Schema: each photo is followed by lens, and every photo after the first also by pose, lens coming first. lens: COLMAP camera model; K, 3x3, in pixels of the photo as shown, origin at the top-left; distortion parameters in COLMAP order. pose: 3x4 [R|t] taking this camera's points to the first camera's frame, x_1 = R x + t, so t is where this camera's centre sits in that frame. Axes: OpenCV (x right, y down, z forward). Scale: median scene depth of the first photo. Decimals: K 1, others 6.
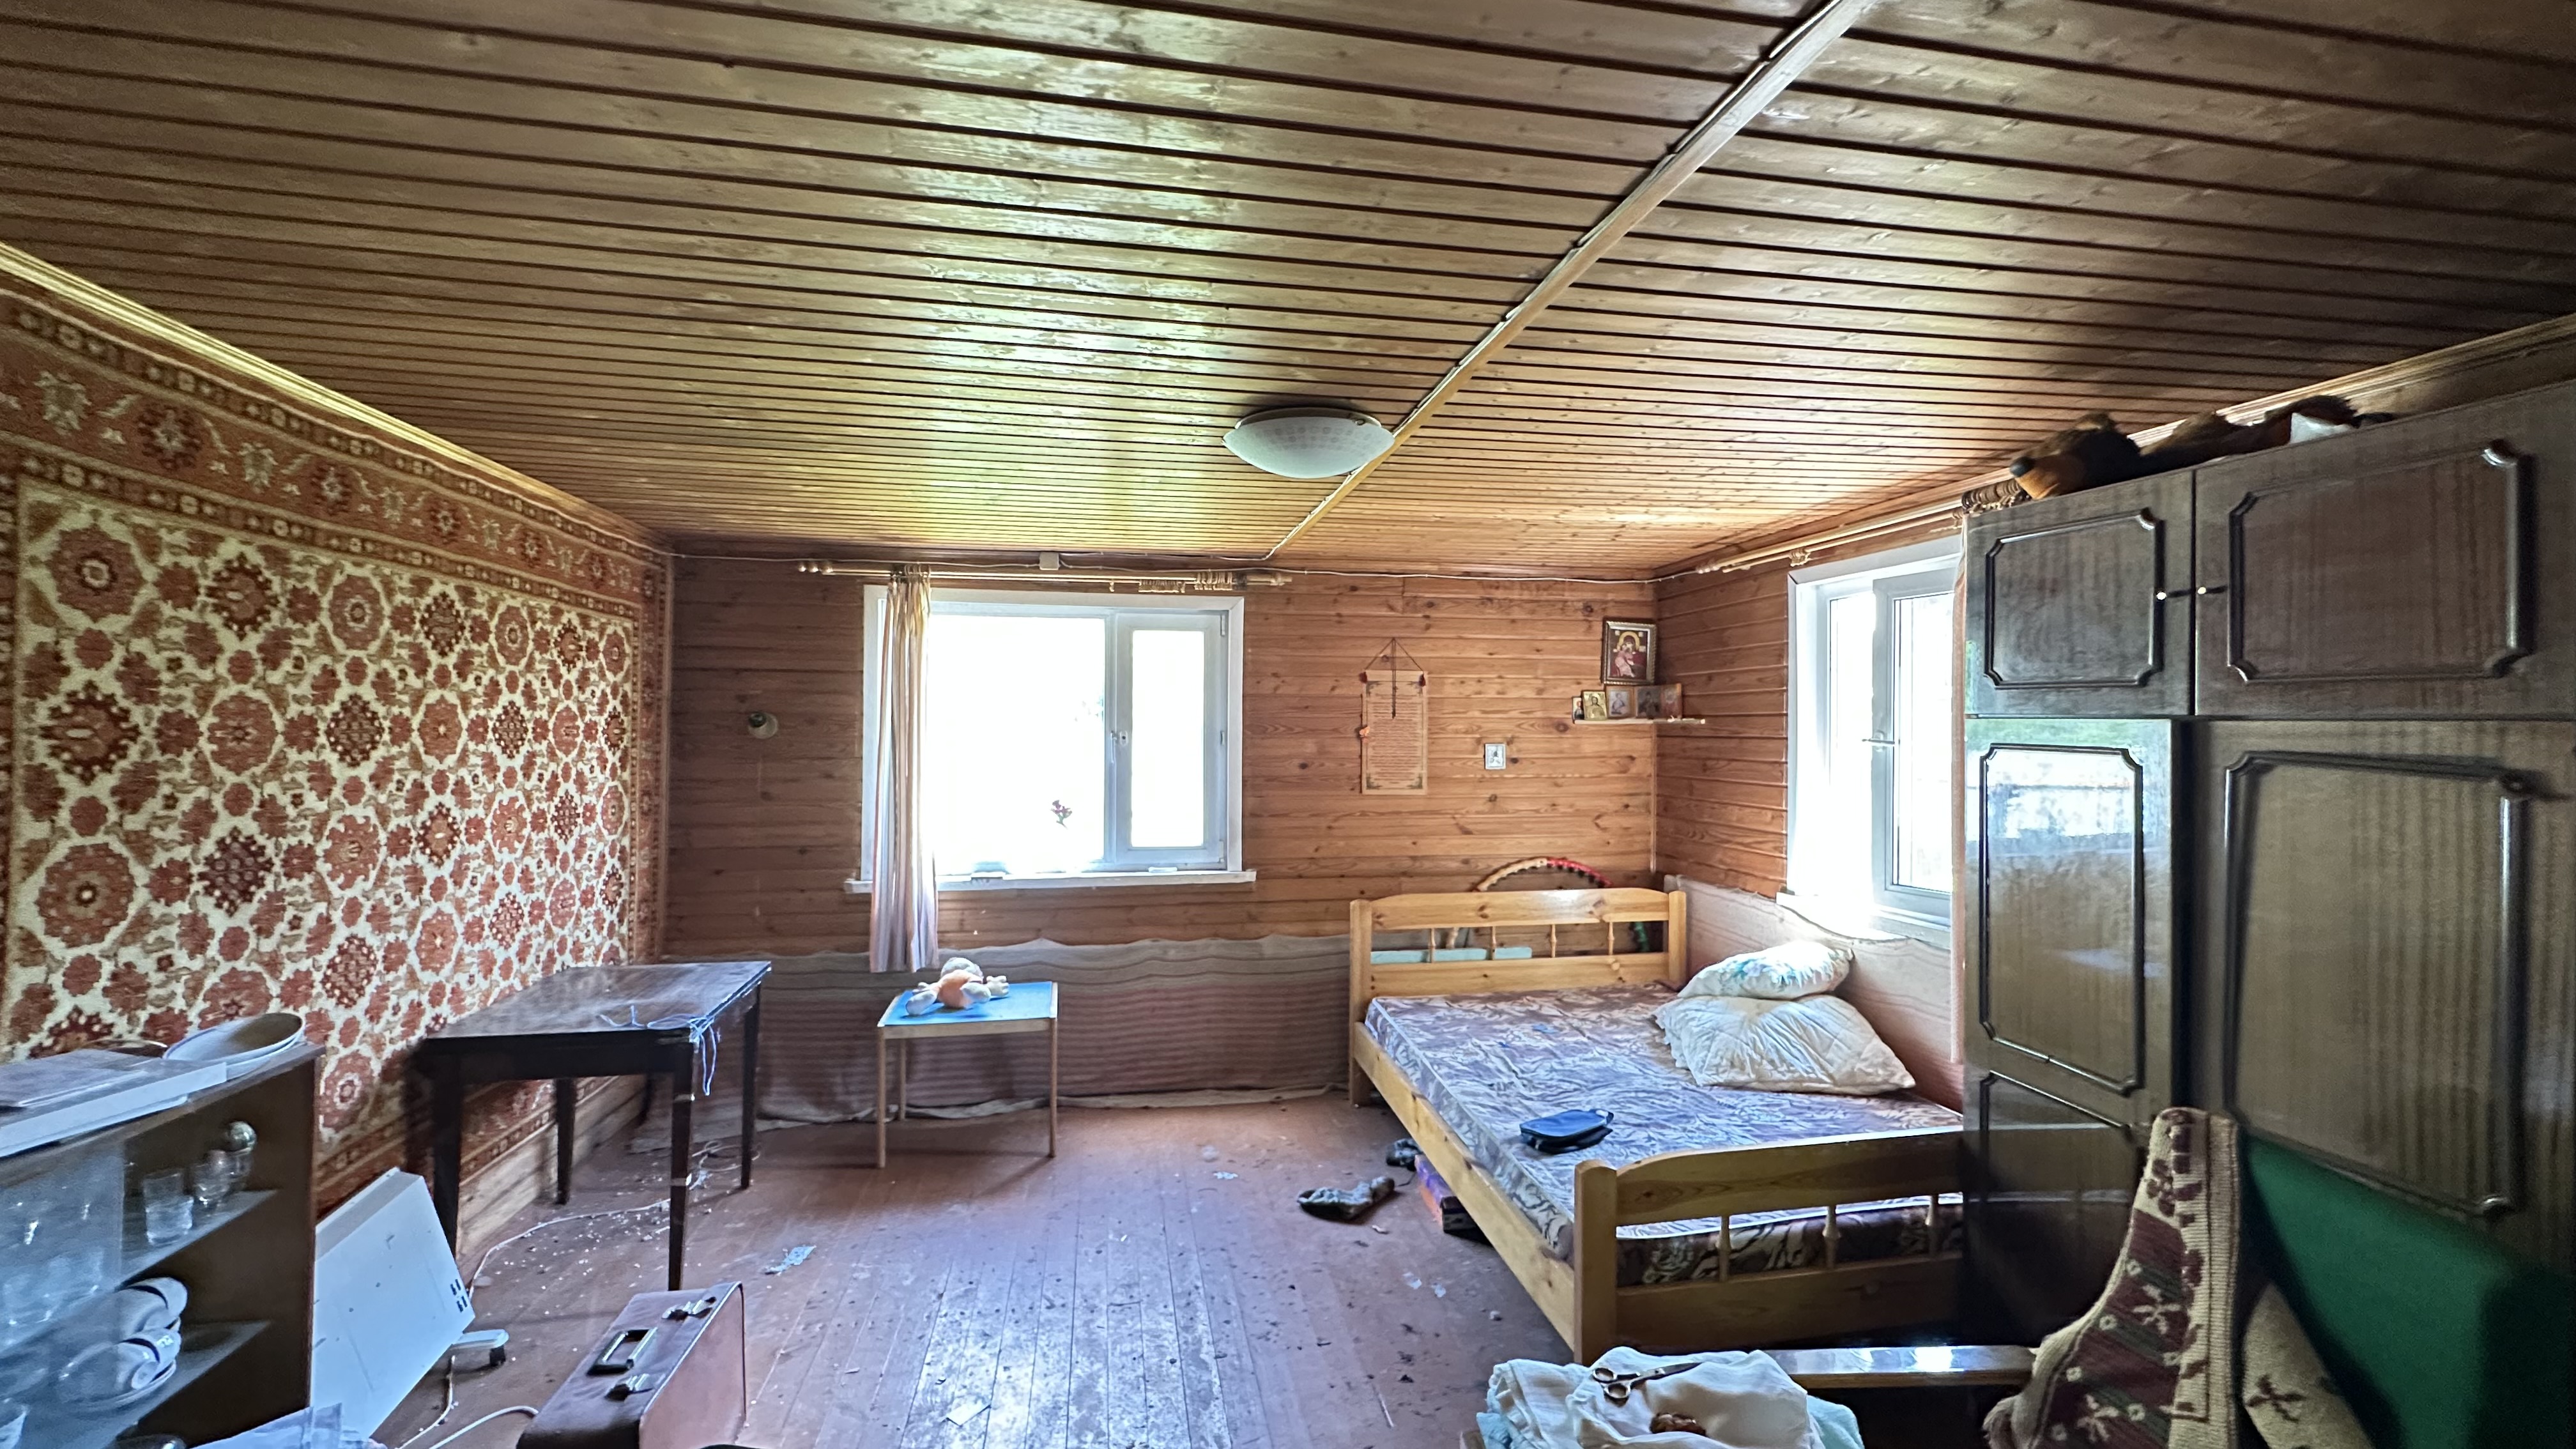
lens RADIAL K [[1027.8, 0, 1286.5], [0, 1027.8, 718.1], [0, 0, 1]] dist [-0.003137, 0.000726]
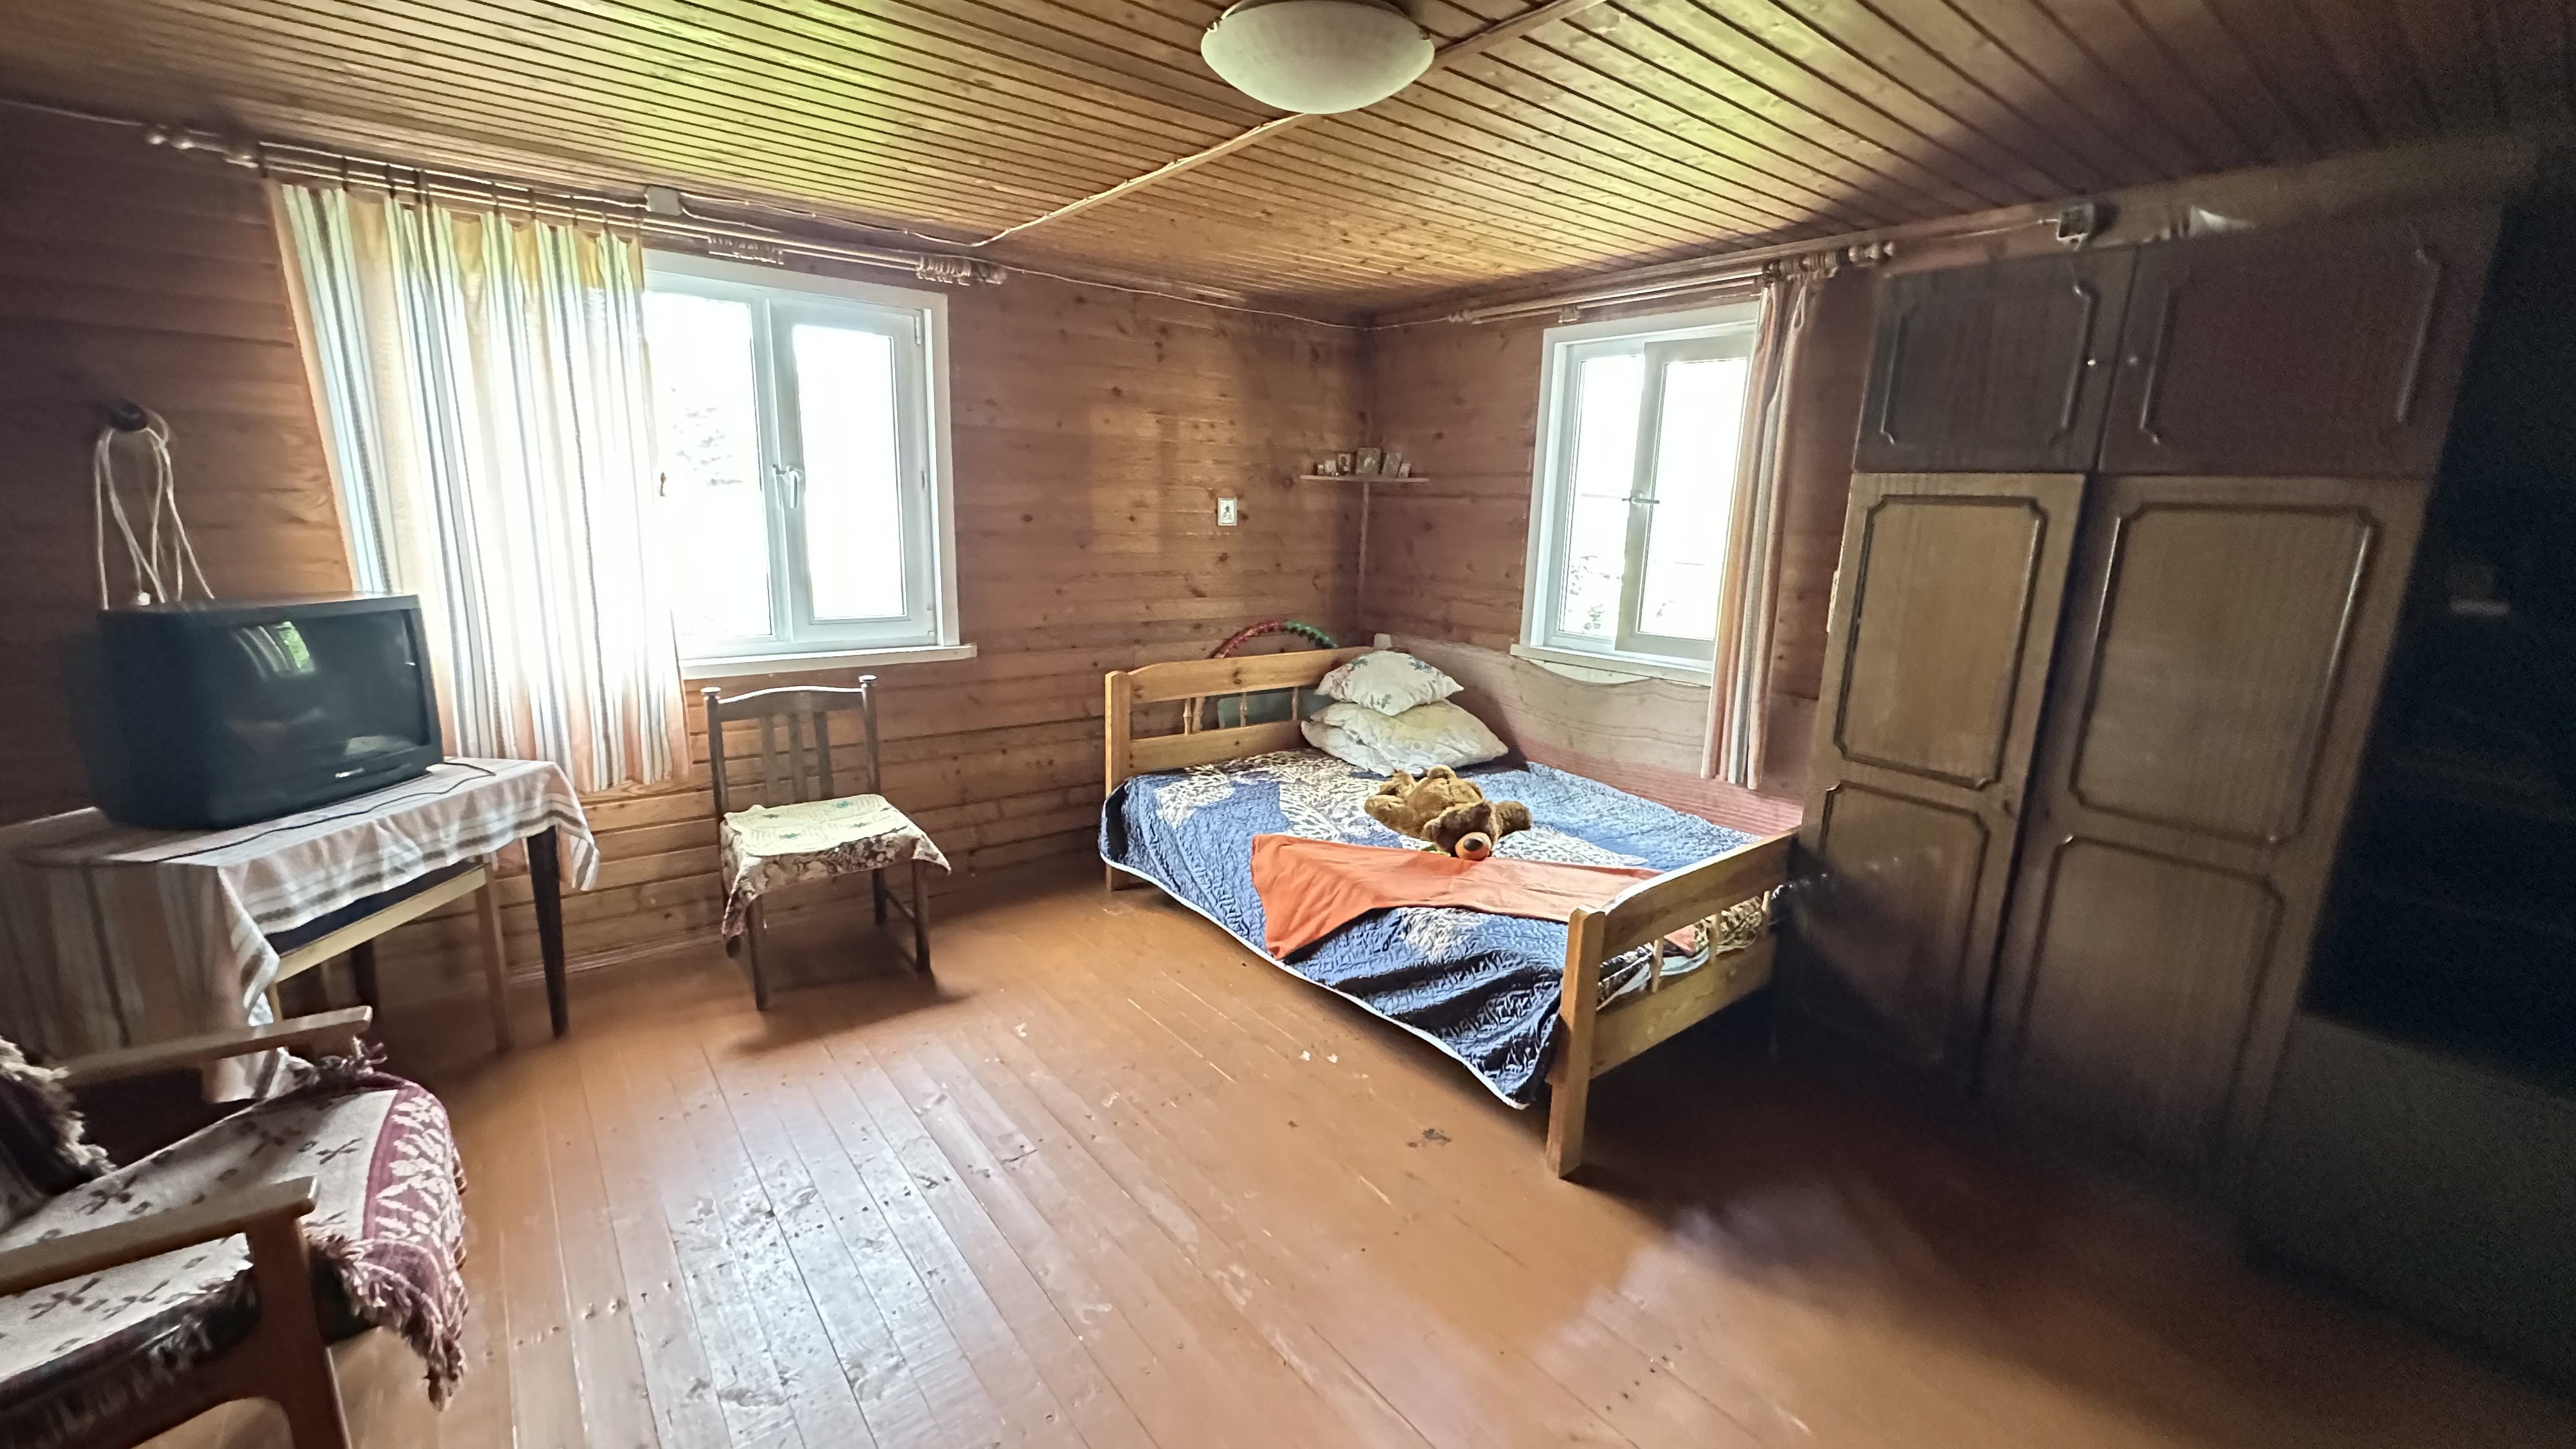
lens RADIAL K [[1027.8, 0, 1299.0], [0, 1027.8, 715.7], [0, 0, 1]] dist [-0.003137, 0.000726]
pose [[0.881887, -0.071126, 0.466064, -0.277040], [-0.032554, 0.977009, 0.210700, 0.030057], [-0.470335, -0.200986, 0.859296, 0.210468]]
